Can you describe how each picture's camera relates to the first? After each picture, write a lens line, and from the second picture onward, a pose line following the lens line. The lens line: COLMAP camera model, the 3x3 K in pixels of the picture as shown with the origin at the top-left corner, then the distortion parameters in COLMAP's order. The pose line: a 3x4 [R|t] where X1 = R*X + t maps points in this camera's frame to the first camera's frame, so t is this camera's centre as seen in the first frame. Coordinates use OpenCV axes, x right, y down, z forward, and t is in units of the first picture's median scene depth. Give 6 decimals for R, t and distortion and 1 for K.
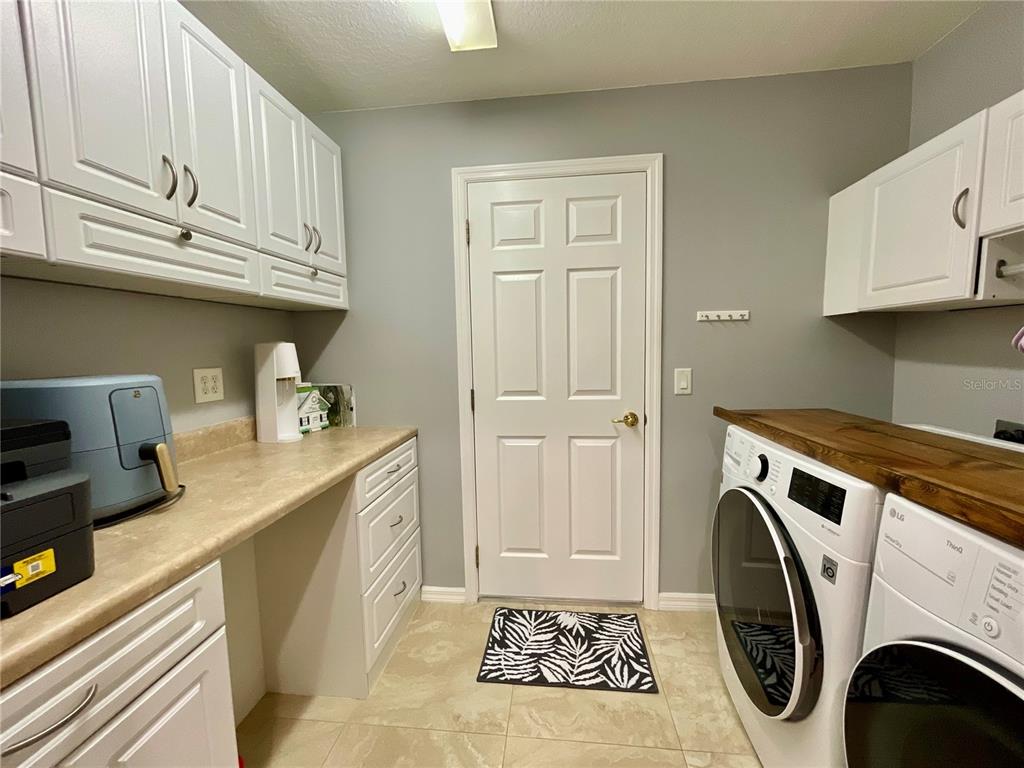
lens RADIAL K [[414.4, 0, 514.0], [0, 414.4, 384.7], [0, 0, 1]] dist [-0.000739, 0.000367]
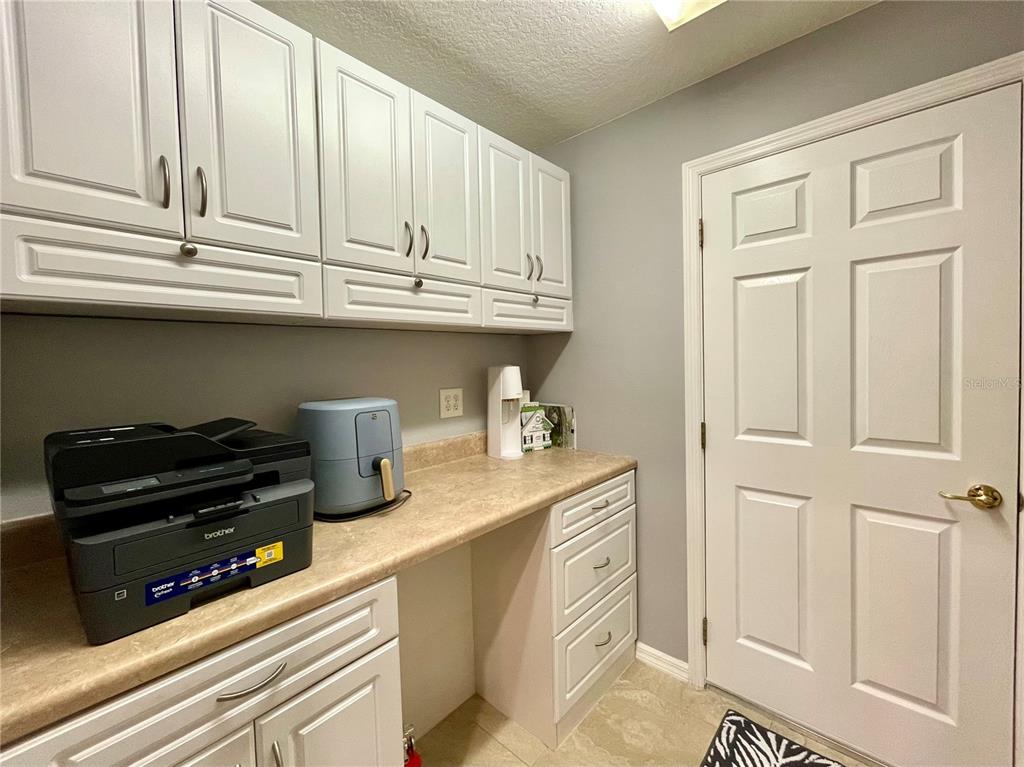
lens RADIAL K [[421.4, 0, 512.5], [0, 421.4, 374.7], [0, 0, 1]] dist [-0.001604, 0.000367]
pose [[0.809174, 0.020148, -0.587224, 0.092966], [-0.046040, 0.998513, -0.029182, -0.047226], [0.585763, 0.050649, 0.808898, 0.118331]]
